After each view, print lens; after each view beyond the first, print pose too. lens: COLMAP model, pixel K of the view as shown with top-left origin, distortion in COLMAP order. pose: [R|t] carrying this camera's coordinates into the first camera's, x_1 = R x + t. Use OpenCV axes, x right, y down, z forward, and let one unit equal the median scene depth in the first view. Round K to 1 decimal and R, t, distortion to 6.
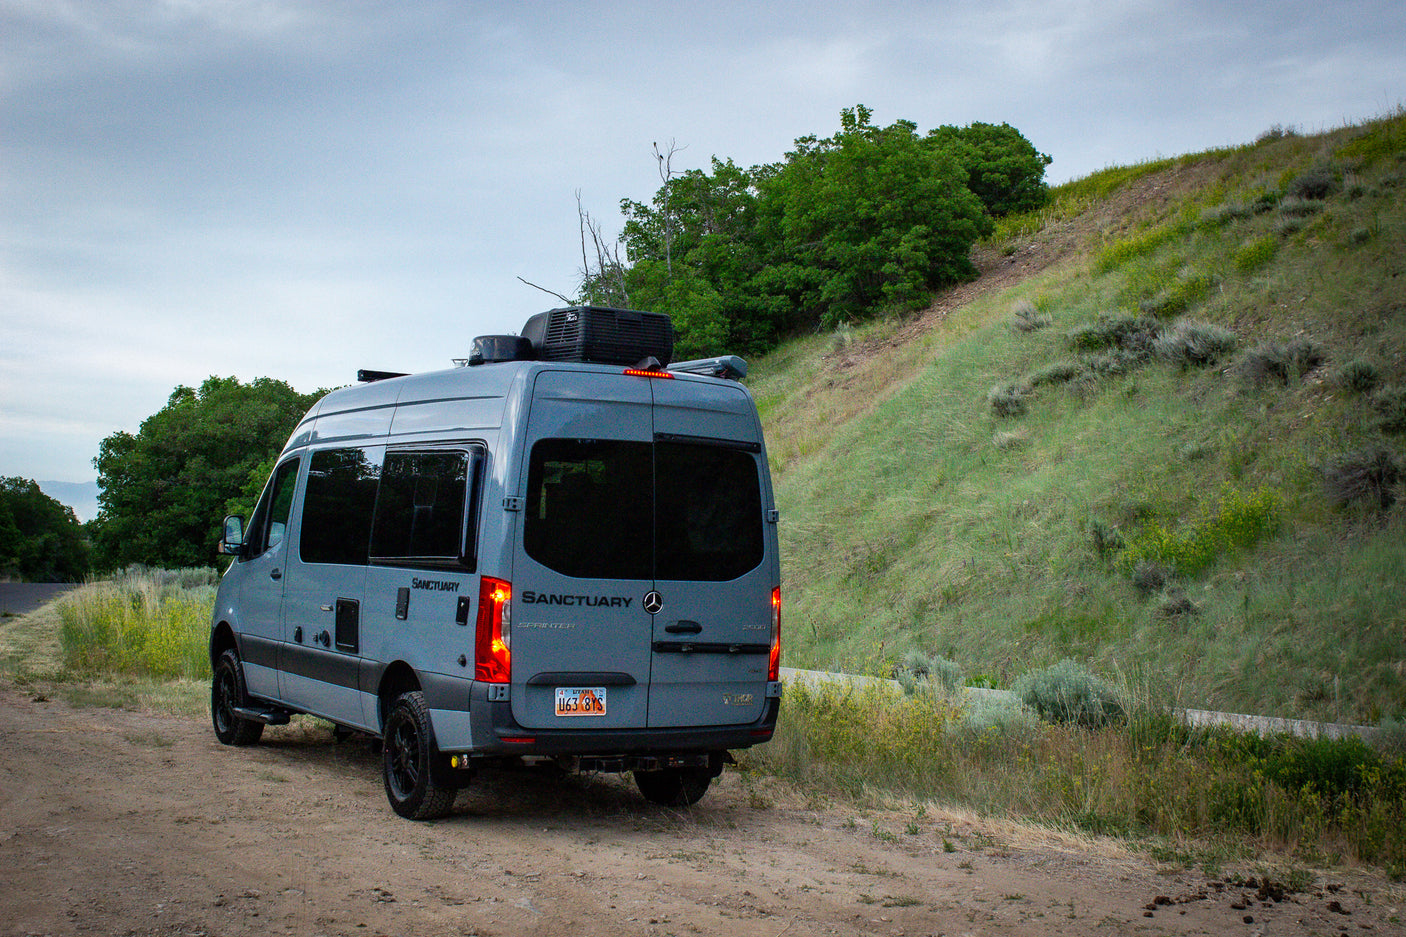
lens RADIAL K [[2003.6, 0, 715.4], [0, 2003.6, 459.7], [0, 0, 1]] dist [-0.054712, 0.000000]
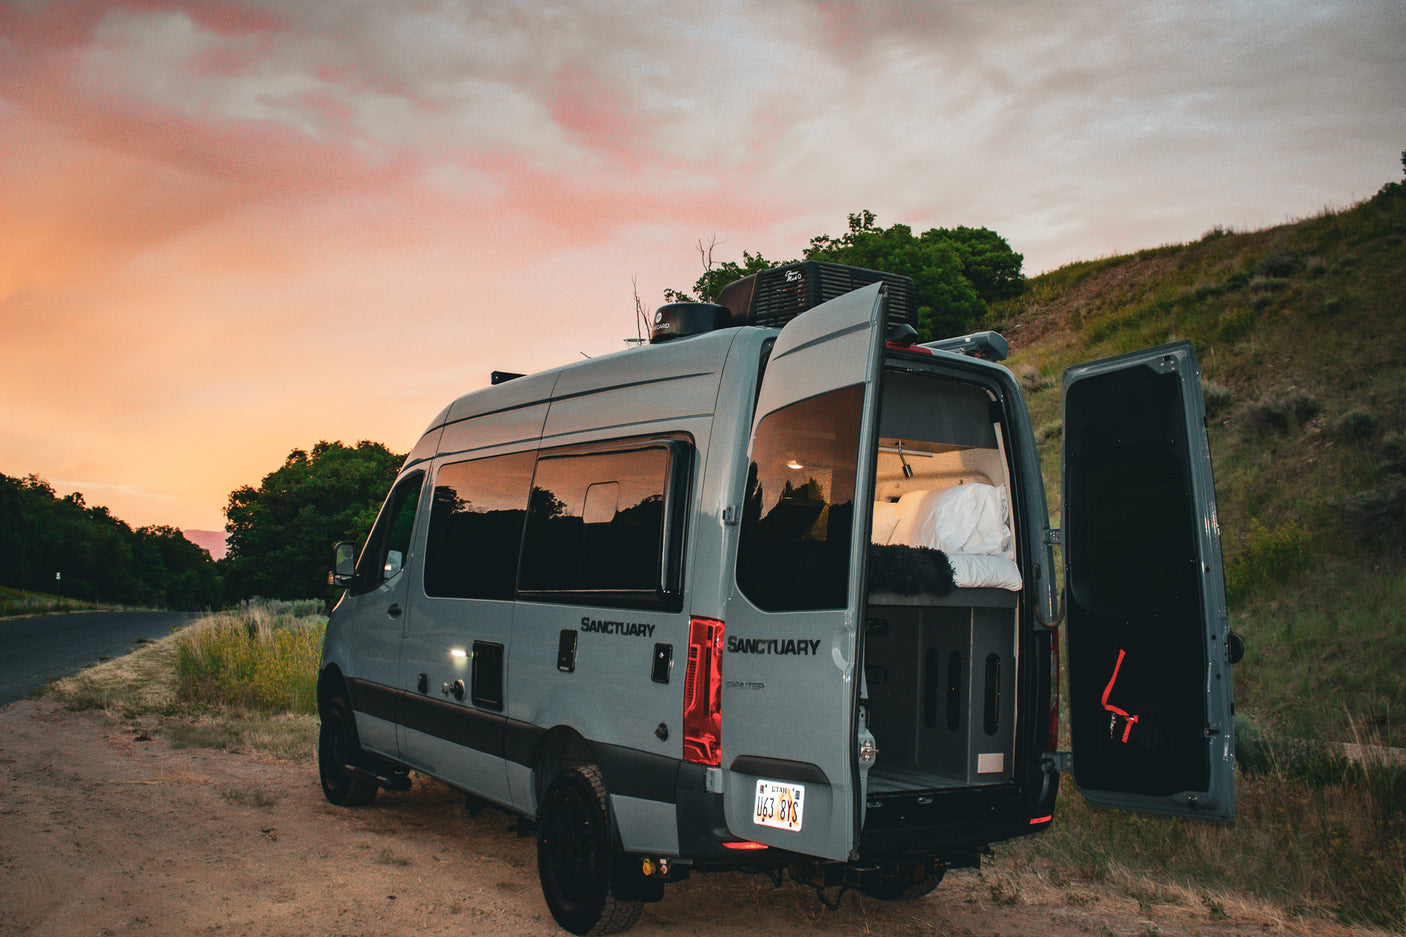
lens RADIAL K [[1530.4, 0, 715.4], [0, 1530.4, 473.6], [0, 0, 1]] dist [-0.078718, 0.000000]
pose [[0.999980, -0.001319, 0.006140, -0.035017], [0.001486, 0.999630, -0.027159, 0.006764], [-0.006102, 0.027168, 0.999612, 0.139994]]
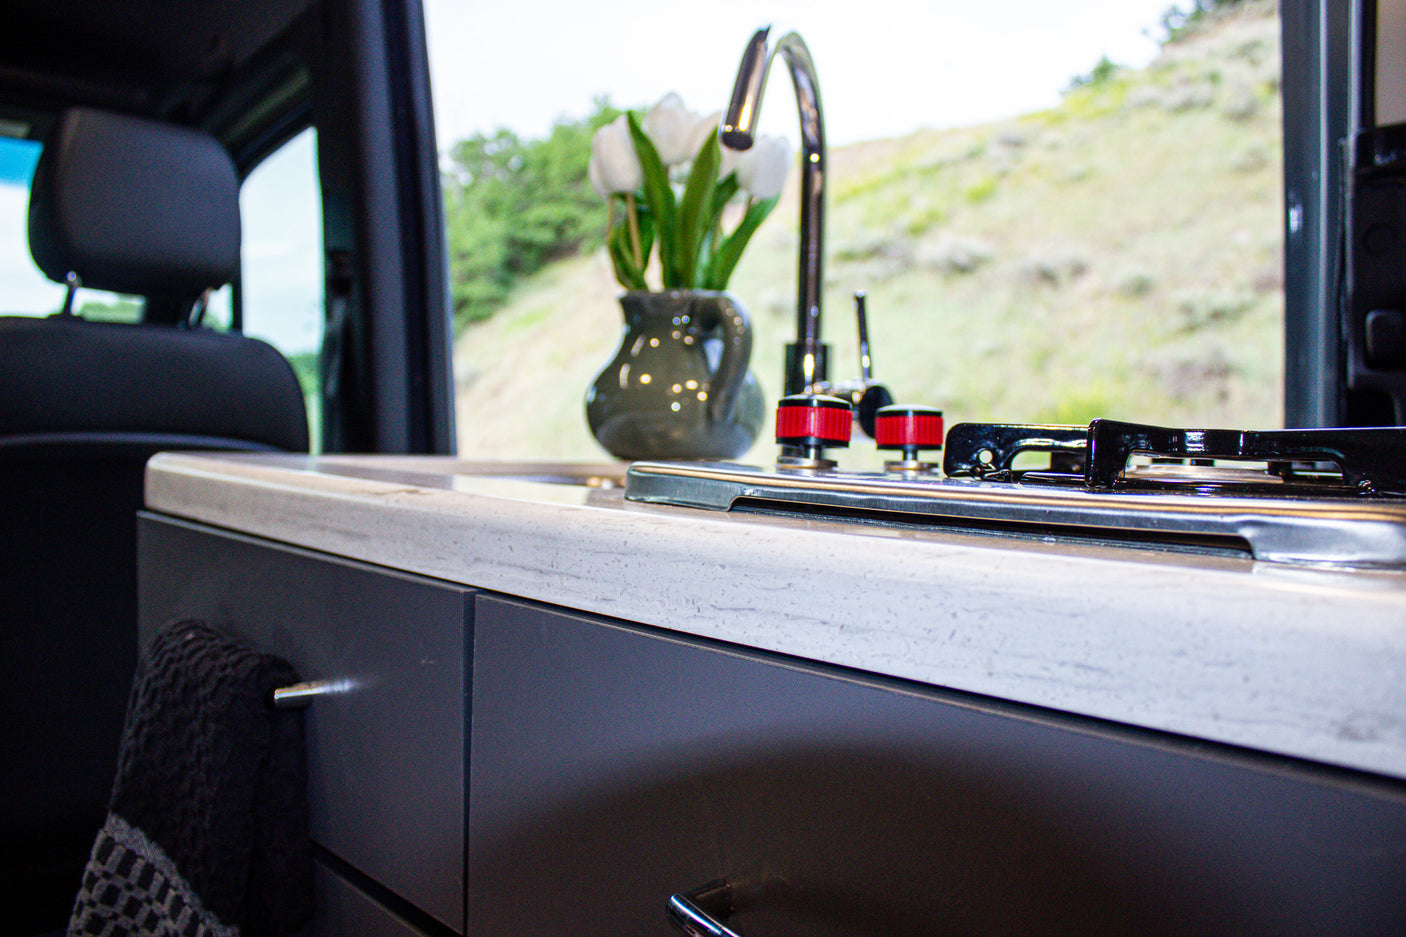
lens RADIAL K [[1144.3, 0, 709.1], [0, 1144.3, 459.2], [0, 0, 1]] dist [-0.051952, 0.005560]
pose [[0.975726, 0.010728, 0.218730, -0.032456], [-0.025608, 0.997536, 0.065309, 0.016969], [-0.217490, -0.069325, 0.973597, 0.386127]]
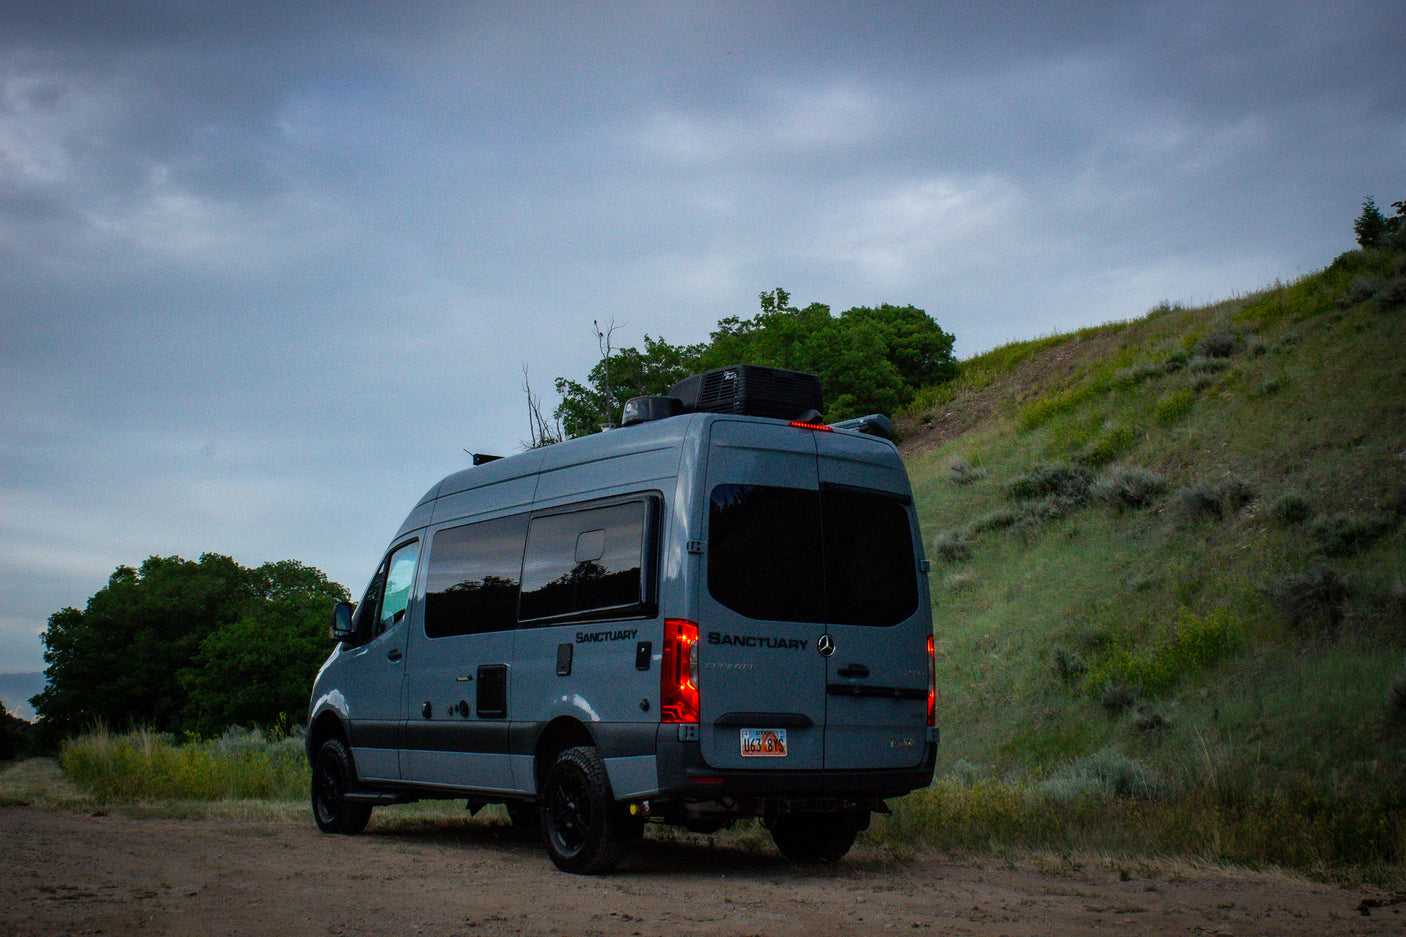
lens RADIAL K [[1883.3, 0, 727.8], [0, 1883.3, 423.6], [0, 0, 1]] dist [-0.074885, 0.000000]
pose [[0.997063, -0.012335, 0.075592, -0.049032], [0.021366, 0.992562, -0.119852, 0.023439], [-0.073551, 0.121115, 0.989910, 0.012780]]
